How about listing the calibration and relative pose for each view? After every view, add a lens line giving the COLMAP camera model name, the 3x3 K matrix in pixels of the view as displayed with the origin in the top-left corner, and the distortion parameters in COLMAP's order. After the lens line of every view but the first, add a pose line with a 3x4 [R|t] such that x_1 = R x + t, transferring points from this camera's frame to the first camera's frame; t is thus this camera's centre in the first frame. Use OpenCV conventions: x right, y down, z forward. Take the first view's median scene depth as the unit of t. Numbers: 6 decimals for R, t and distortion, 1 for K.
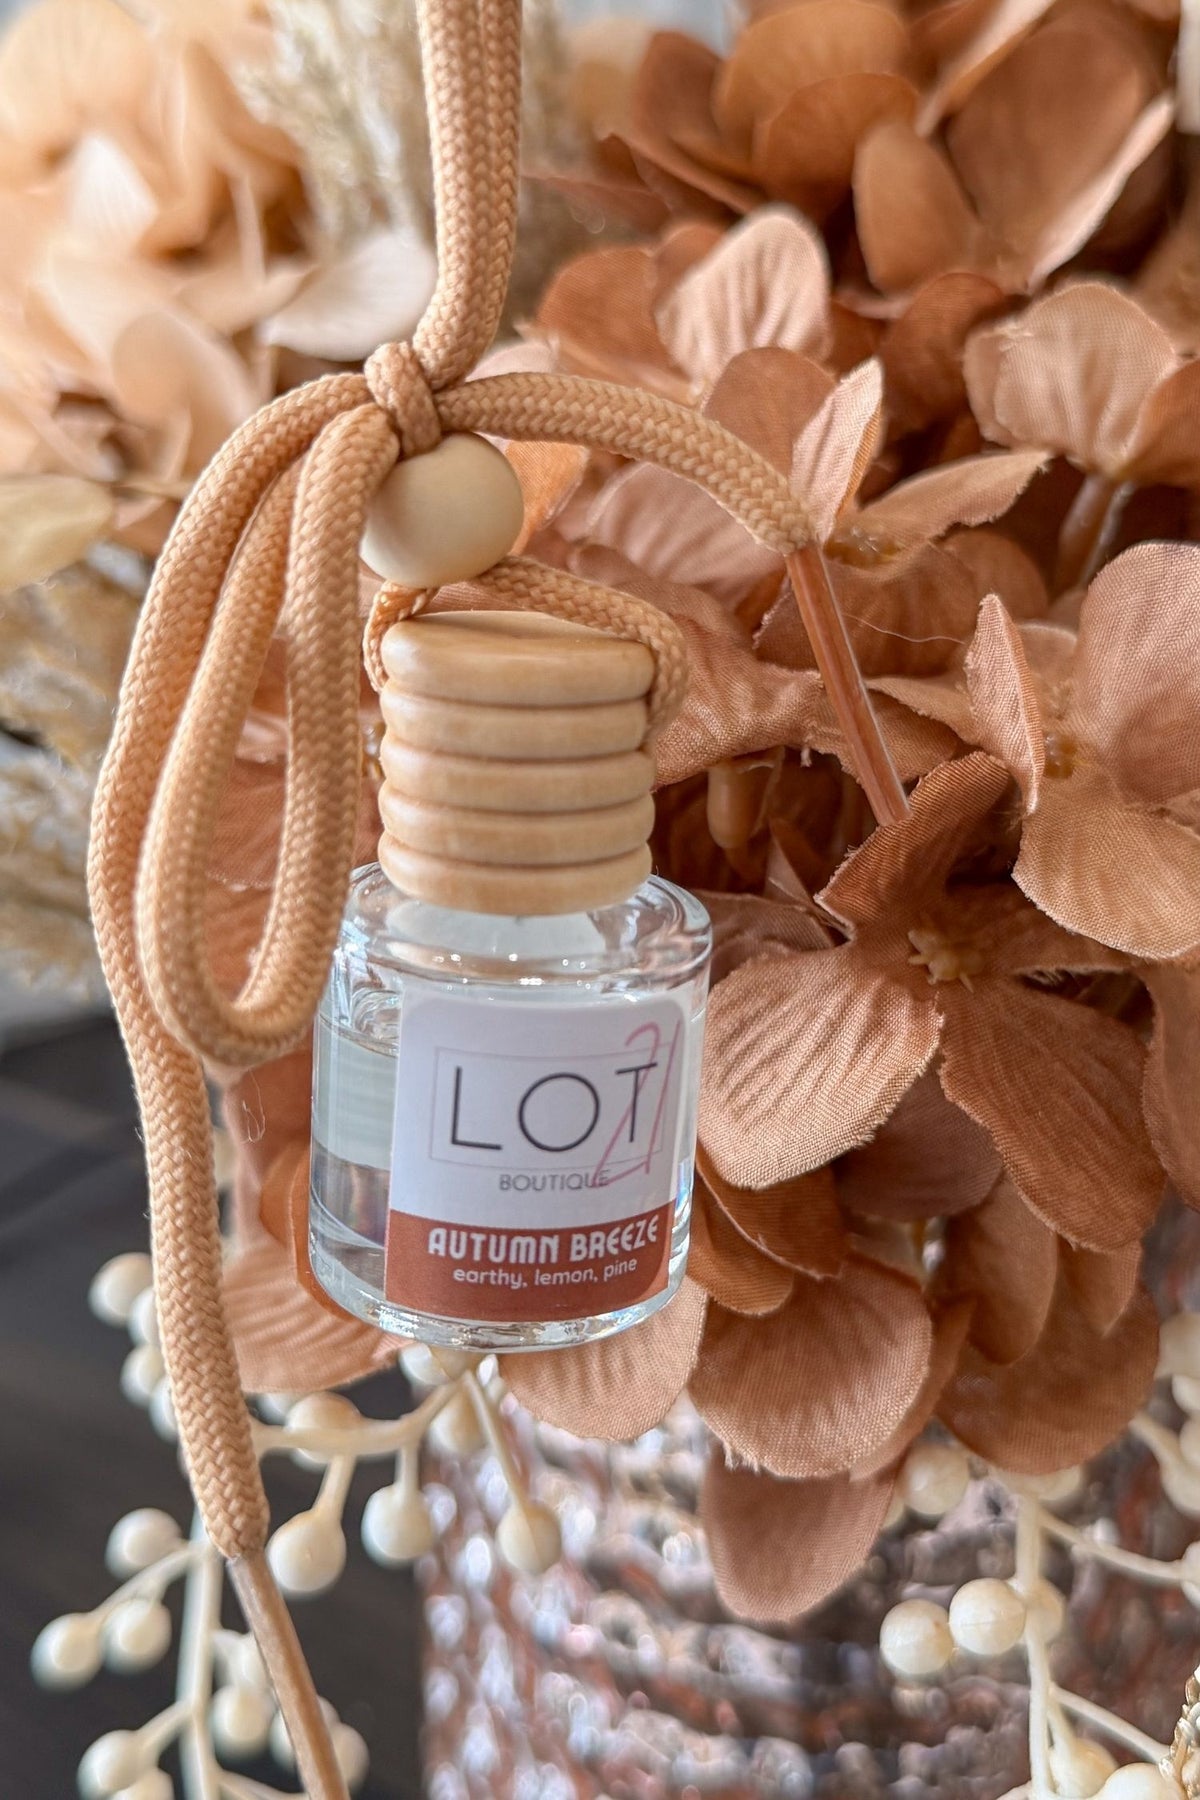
lens RADIAL K [[2330.5, 0, 600.0], [0, 2330.5, 900.0], [0, 0, 1]] dist [0.031878, -0.011714]
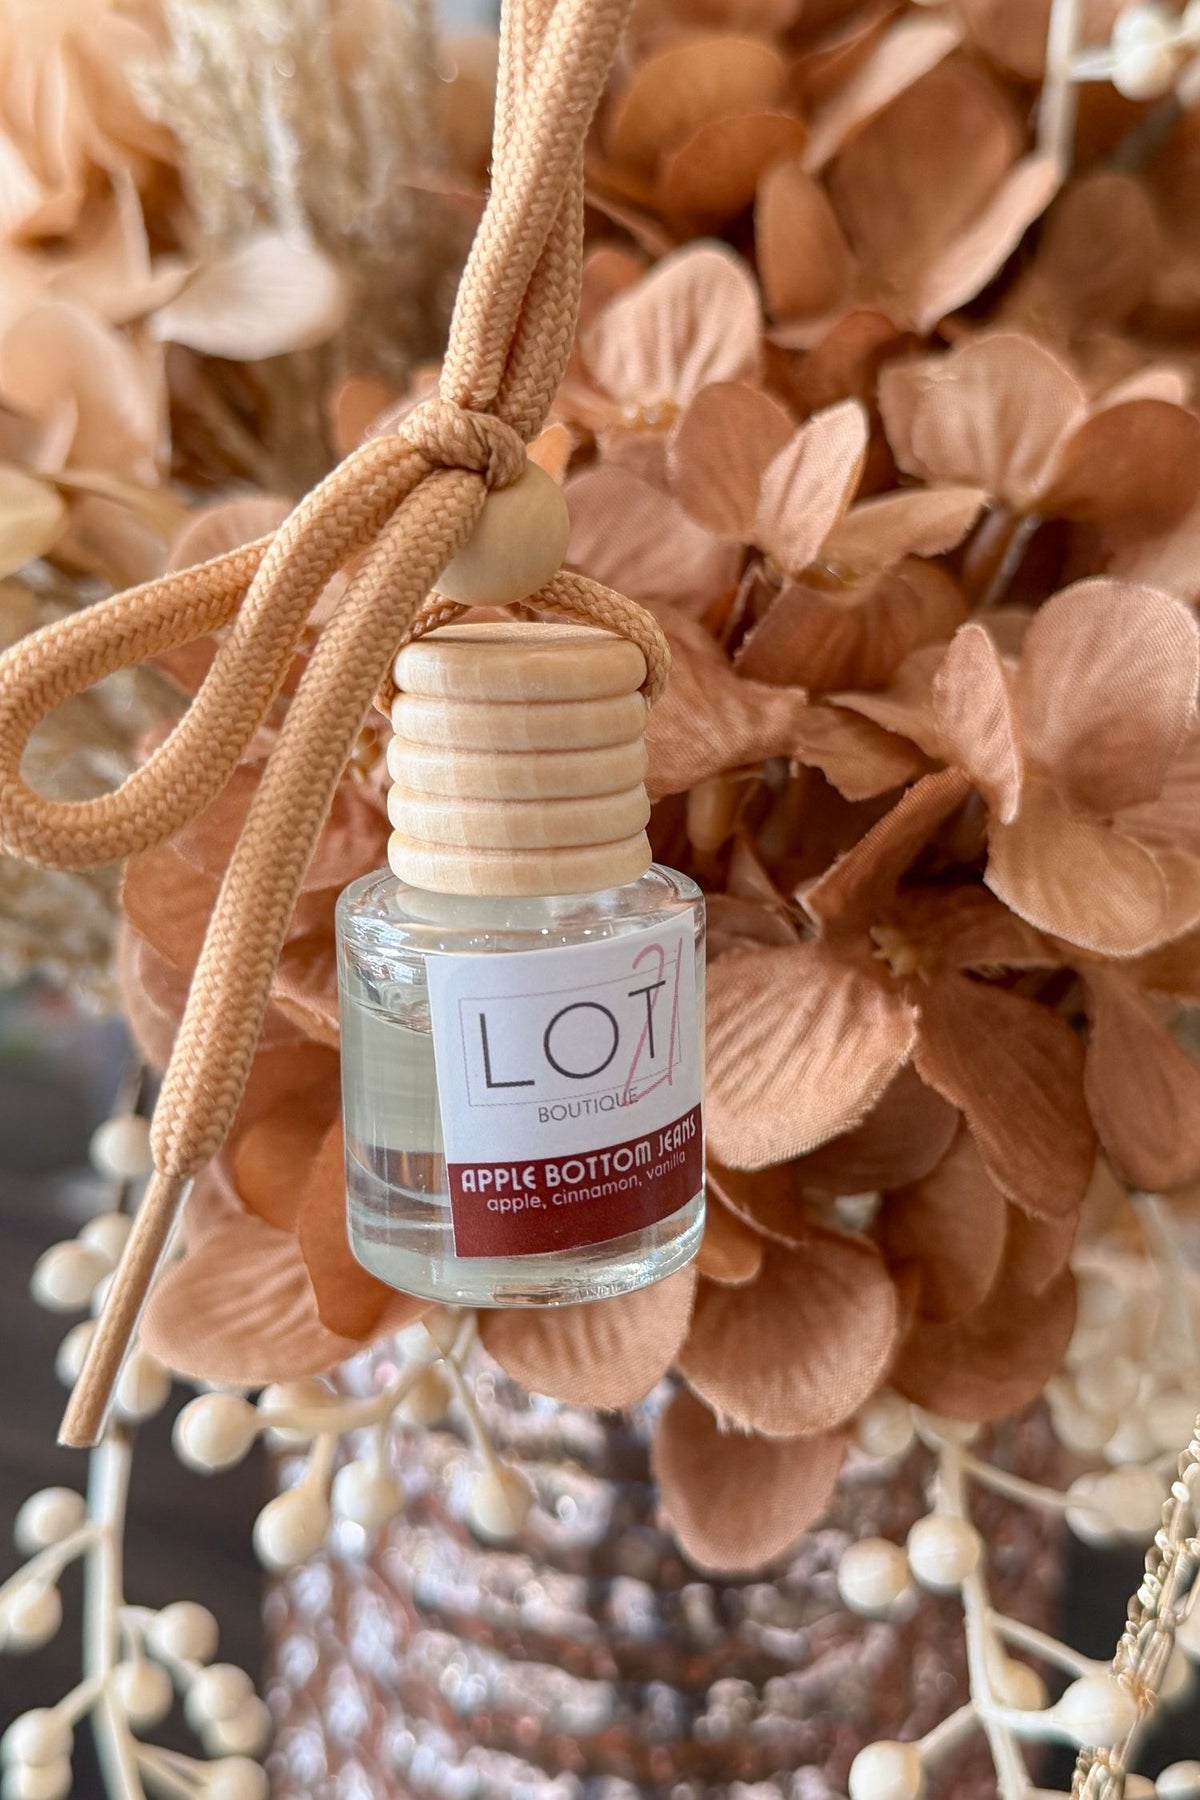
lens RADIAL K [[2318.2, 0, 620.8], [0, 2318.2, 896.6], [0, 0, 1]] dist [0.037987, 0.020398]
pose [[0.985296, 0.002411, 0.170836, -0.164994], [-0.004509, 0.999919, 0.011895, -0.013846], [-0.170794, -0.012491, 0.985228, -0.044689]]
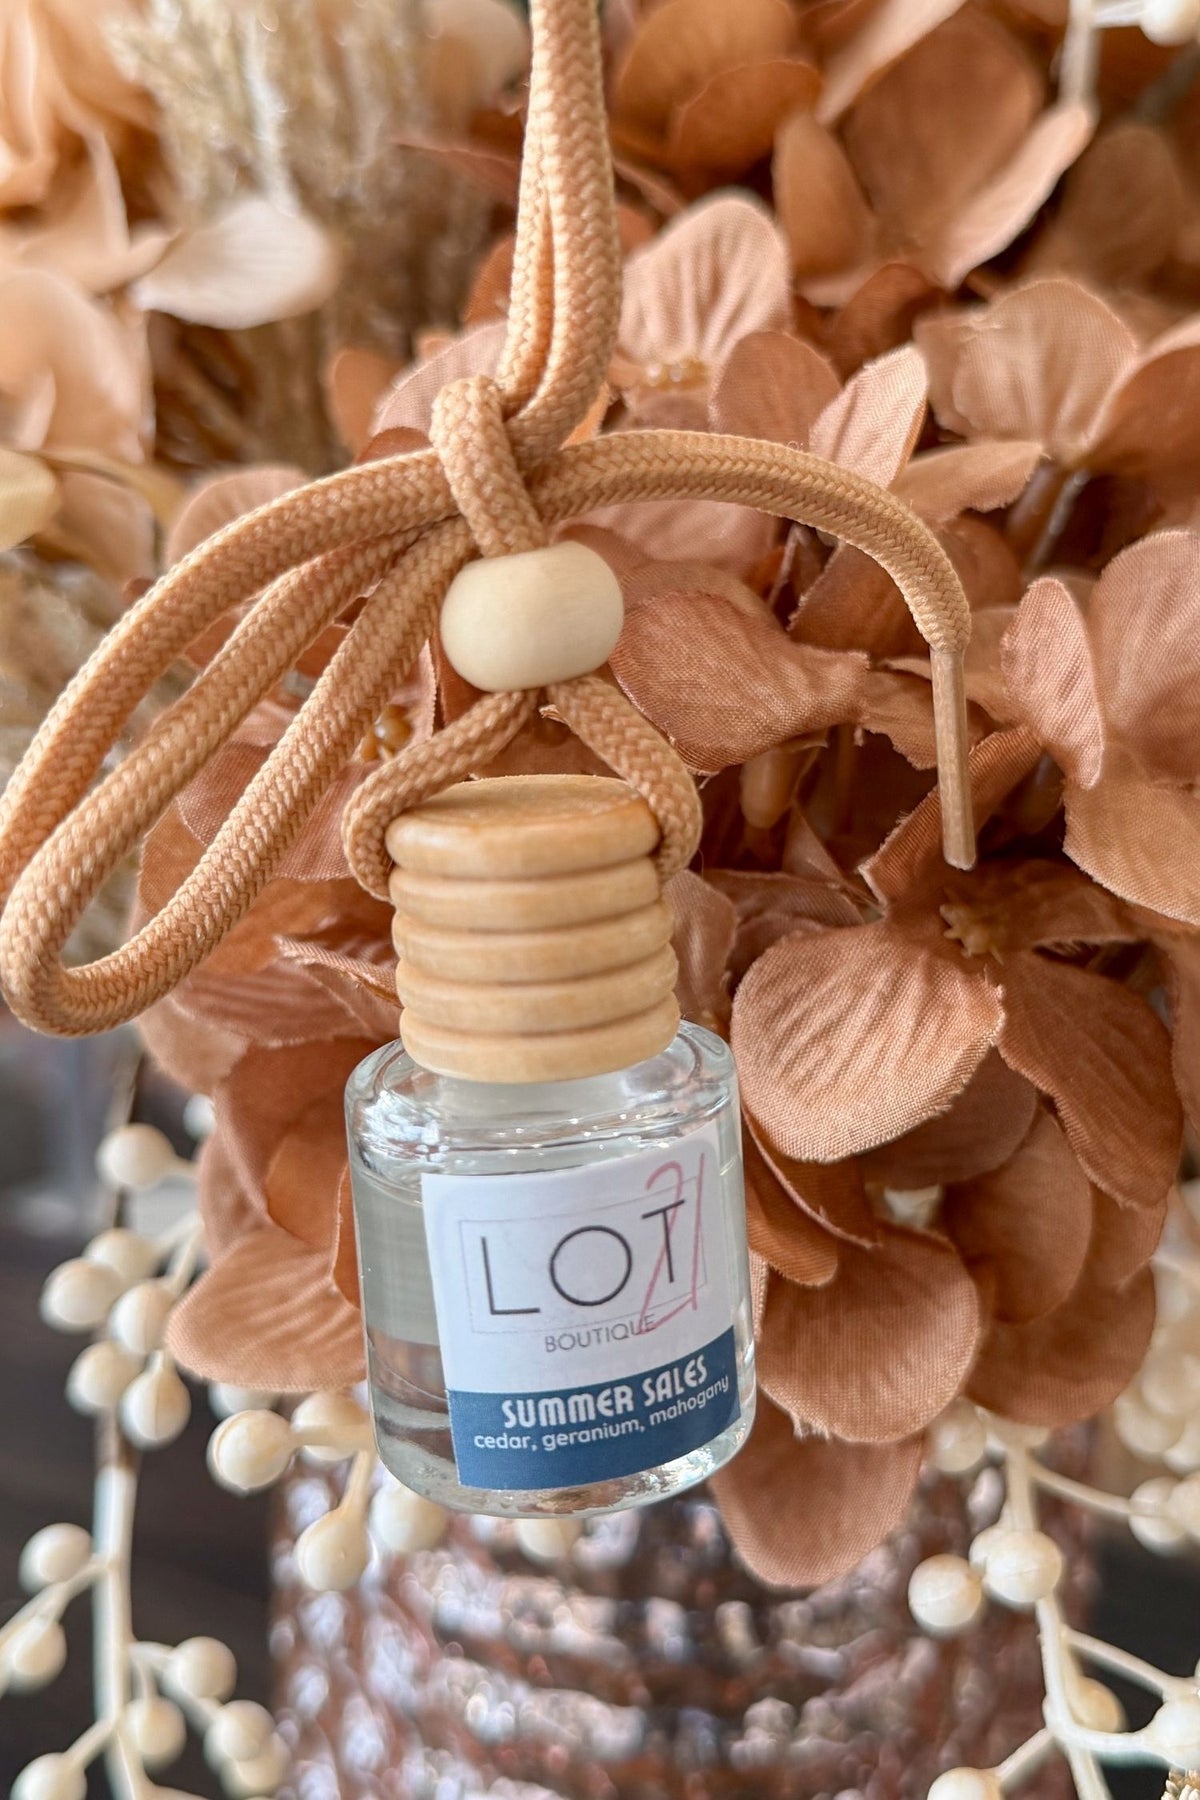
lens RADIAL K [[2330.5, 0, 600.0], [0, 2330.5, 900.0], [0, 0, 1]] dist [0.031878, -0.011714]
pose [[0.981039, -0.017403, 0.193029, -0.207905], [0.015851, 0.999828, 0.009583, -0.001443], [-0.193163, -0.006341, 0.981146, 0.021502]]
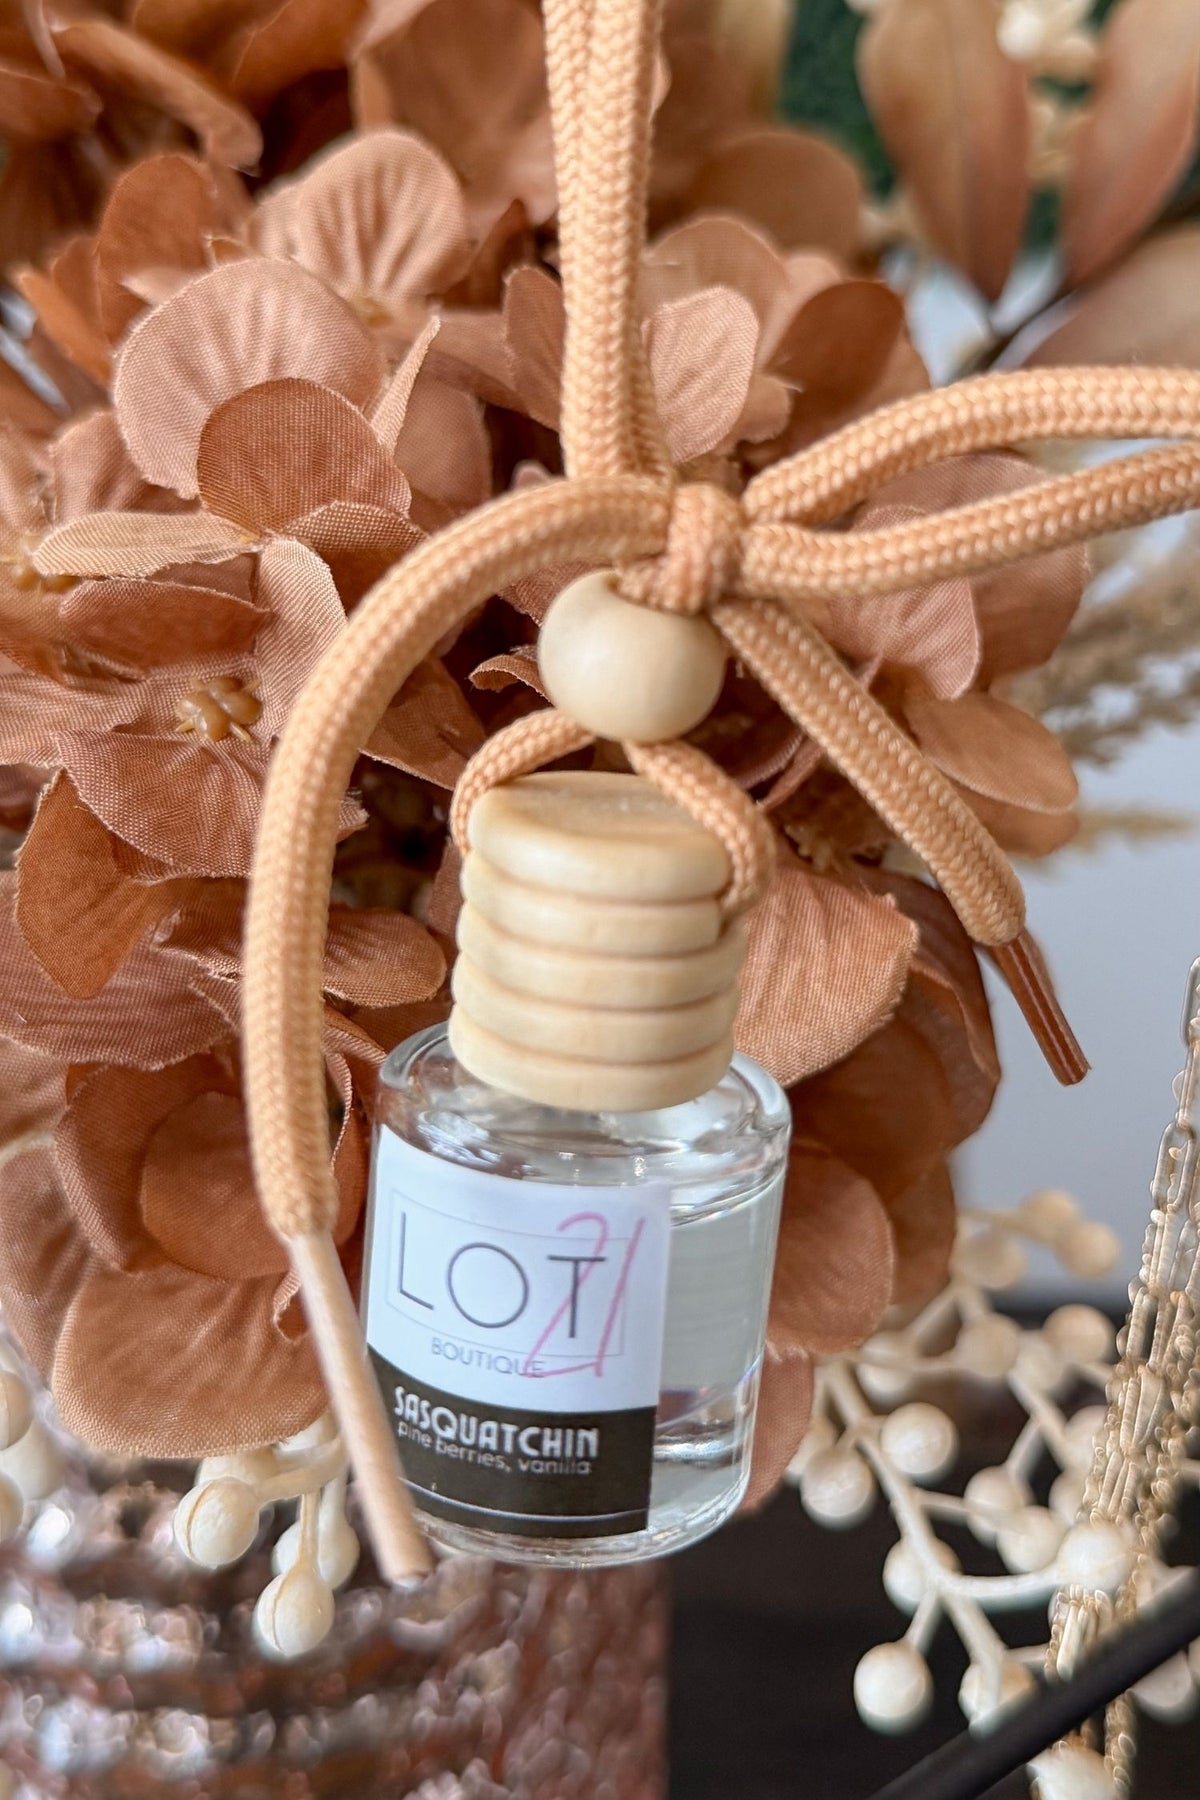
lens RADIAL K [[2324.7, 0, 627.2], [0, 2324.7, 789.9], [0, 0, 1]] dist [0.039932, -0.028681]
pose [[0.765471, -0.119253, 0.632324, -0.574524], [0.124029, 0.991594, 0.036864, -0.049564], [-0.631405, 0.050208, 0.773827, 0.223293]]
